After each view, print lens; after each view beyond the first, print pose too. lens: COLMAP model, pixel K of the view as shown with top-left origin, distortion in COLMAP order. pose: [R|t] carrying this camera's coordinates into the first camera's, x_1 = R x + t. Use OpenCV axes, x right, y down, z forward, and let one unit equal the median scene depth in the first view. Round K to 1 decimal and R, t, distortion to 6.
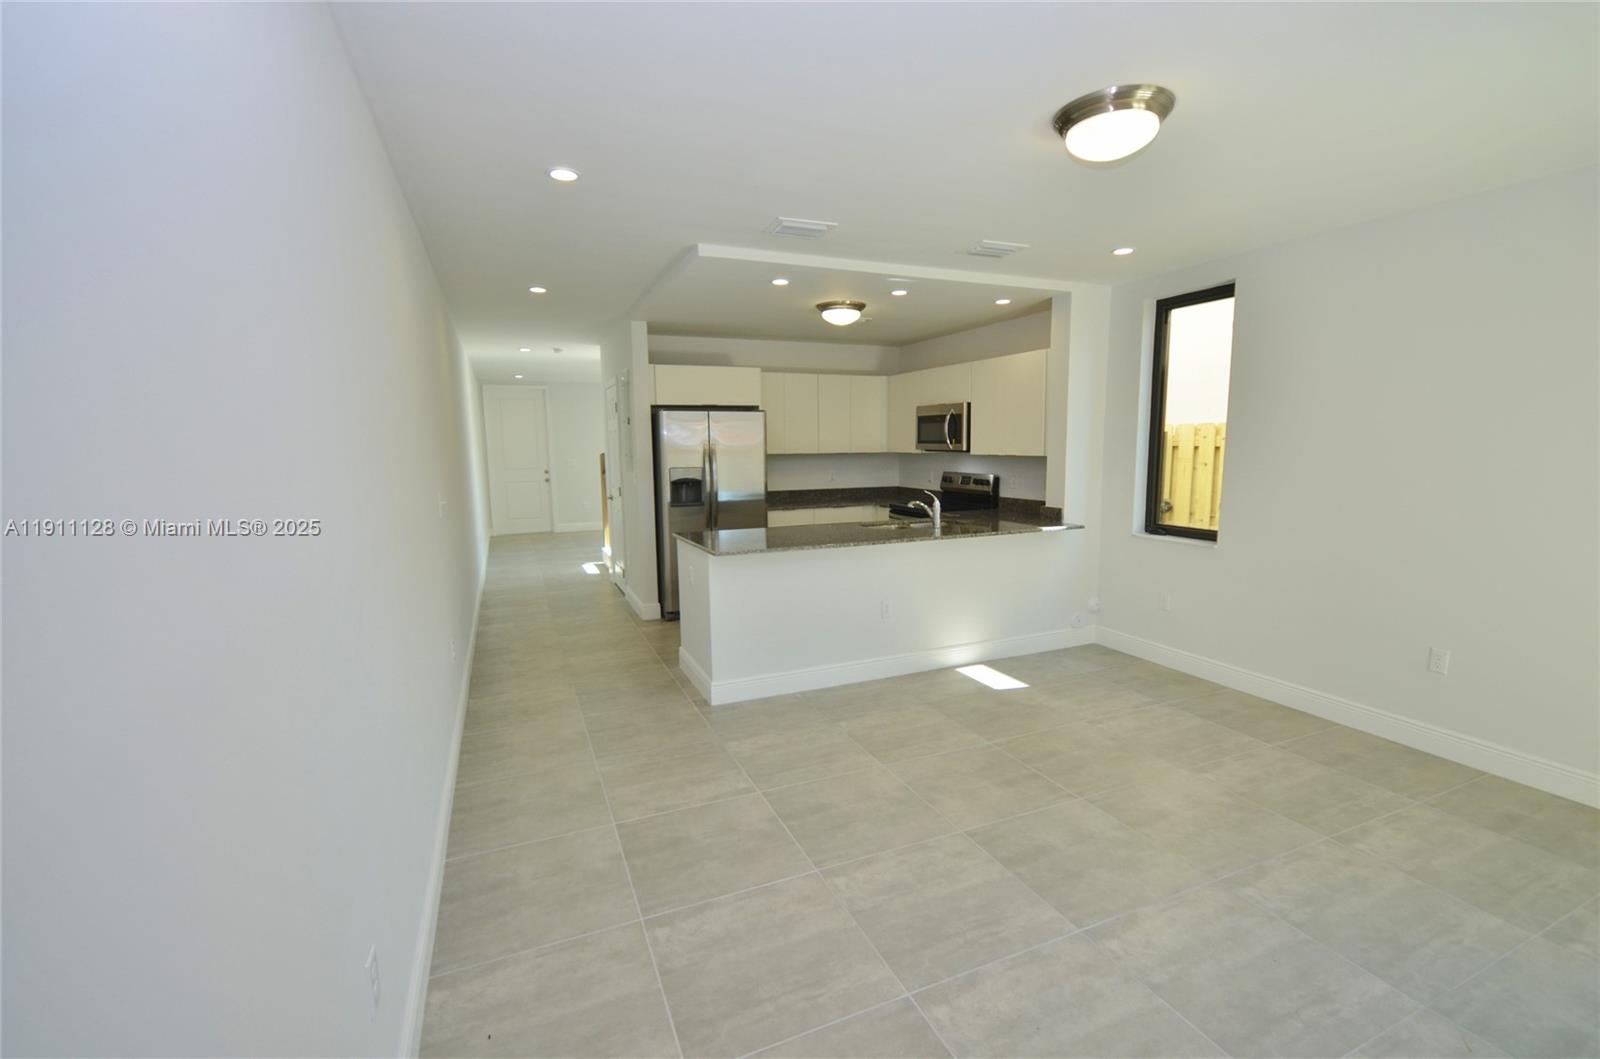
lens RADIAL K [[698.0, 0, 810.4], [0, 698.0, 532.9], [0, 0, 1]] dist [0.000113, -0.000031]
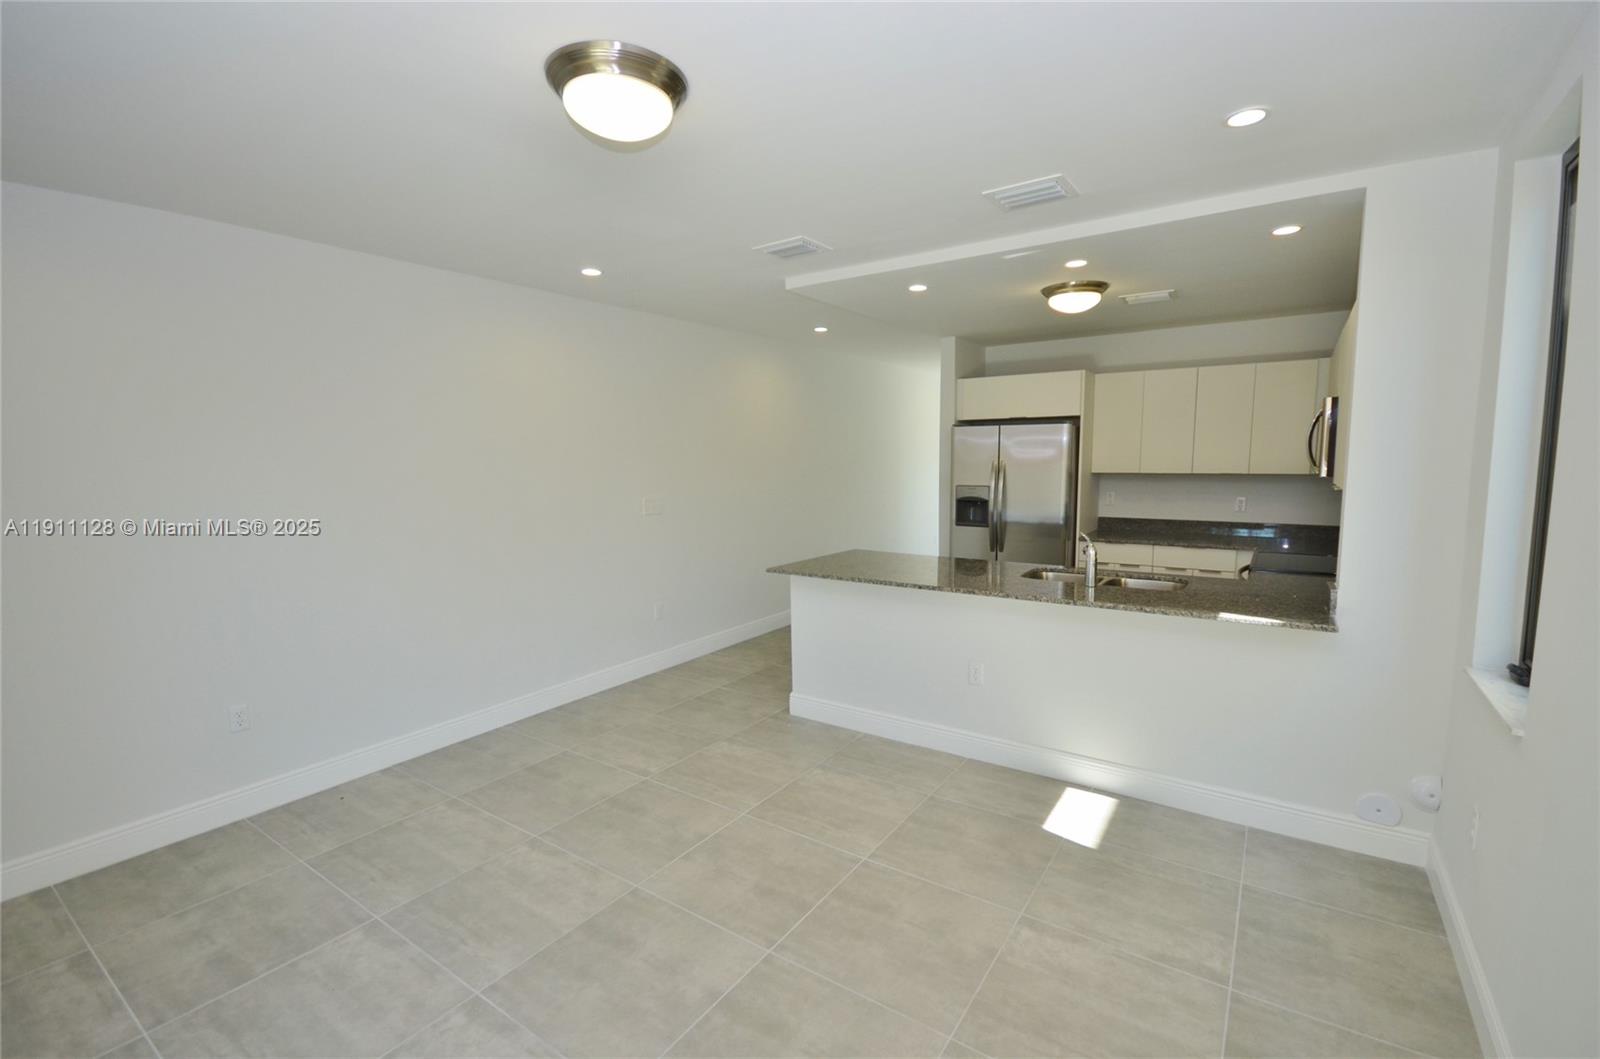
lens RADIAL K [[698.0, 0, 810.4], [0, 698.0, 532.9], [0, 0, 1]] dist [0.000113, -0.000031]
pose [[0.534873, 0.097946, -0.839236, 0.567416], [-0.102895, 0.993416, 0.050362, -0.061728], [0.838644, 0.059416, 0.541430, 0.343491]]
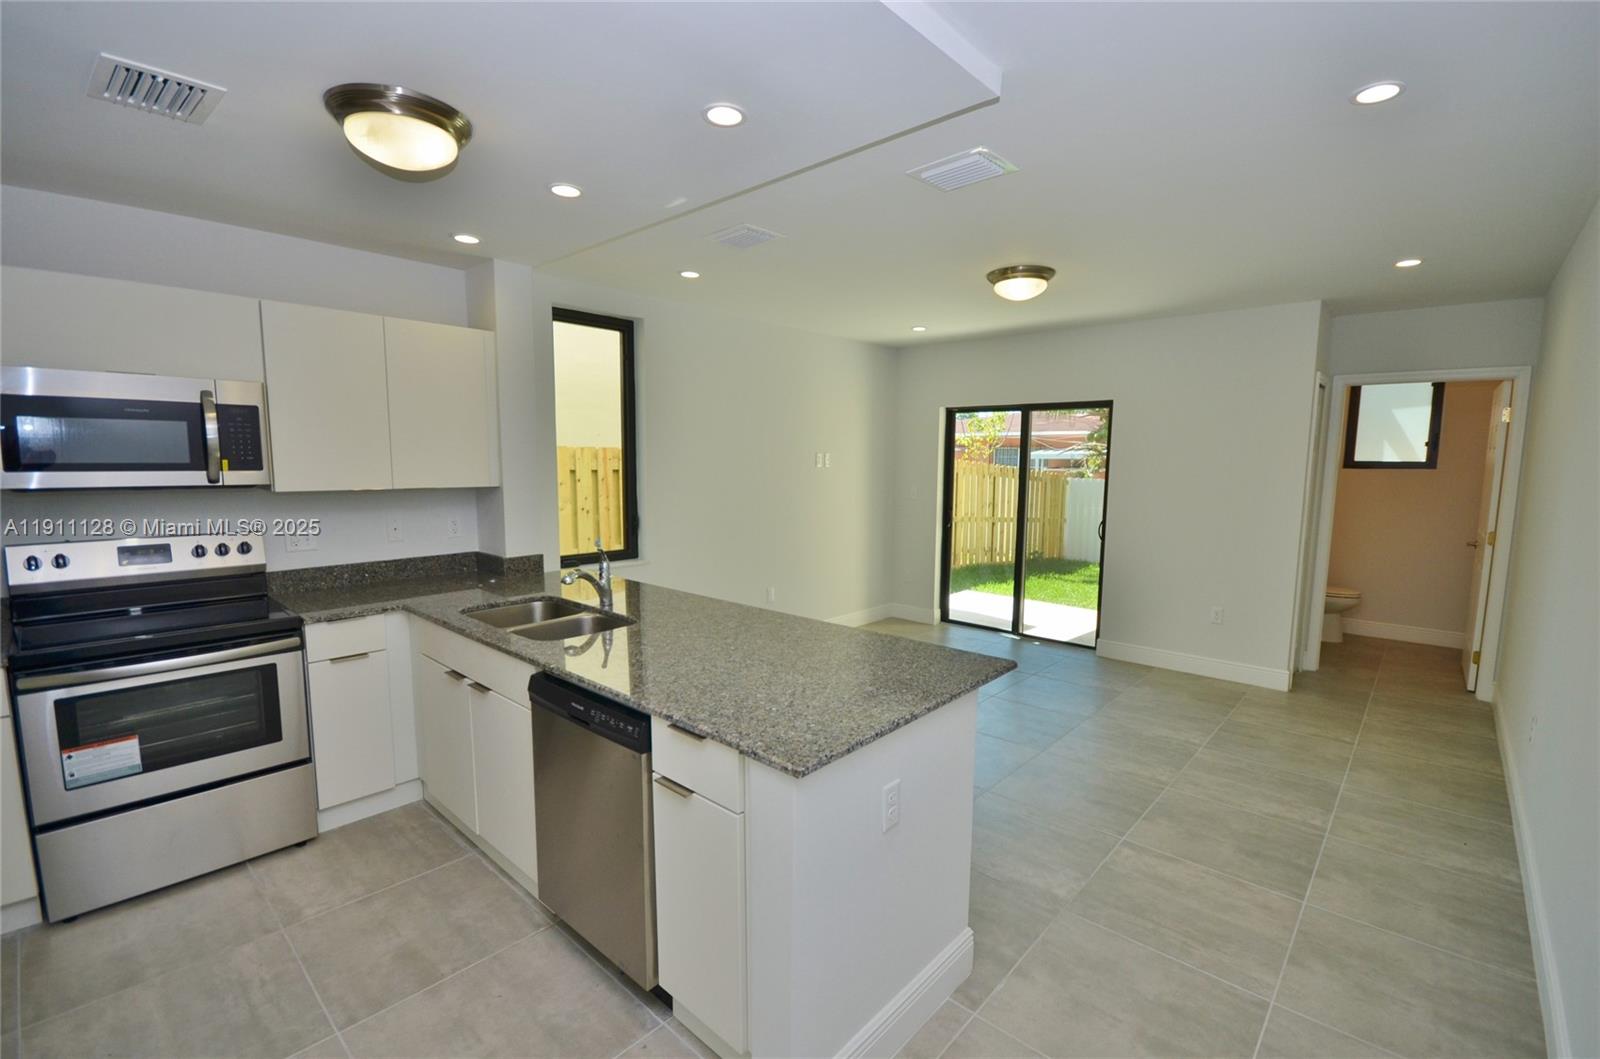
lens RADIAL K [[697.7, 0, 800.0], [0, 697.7, 529.5], [0, 0, 1]] dist [0.000156, -0.009836]
pose [[-0.400382, -0.089152, 0.912001, -0.419870], [0.115724, 0.982368, 0.146835, -0.133532], [-0.909012, 0.164331, -0.383005, 0.984882]]
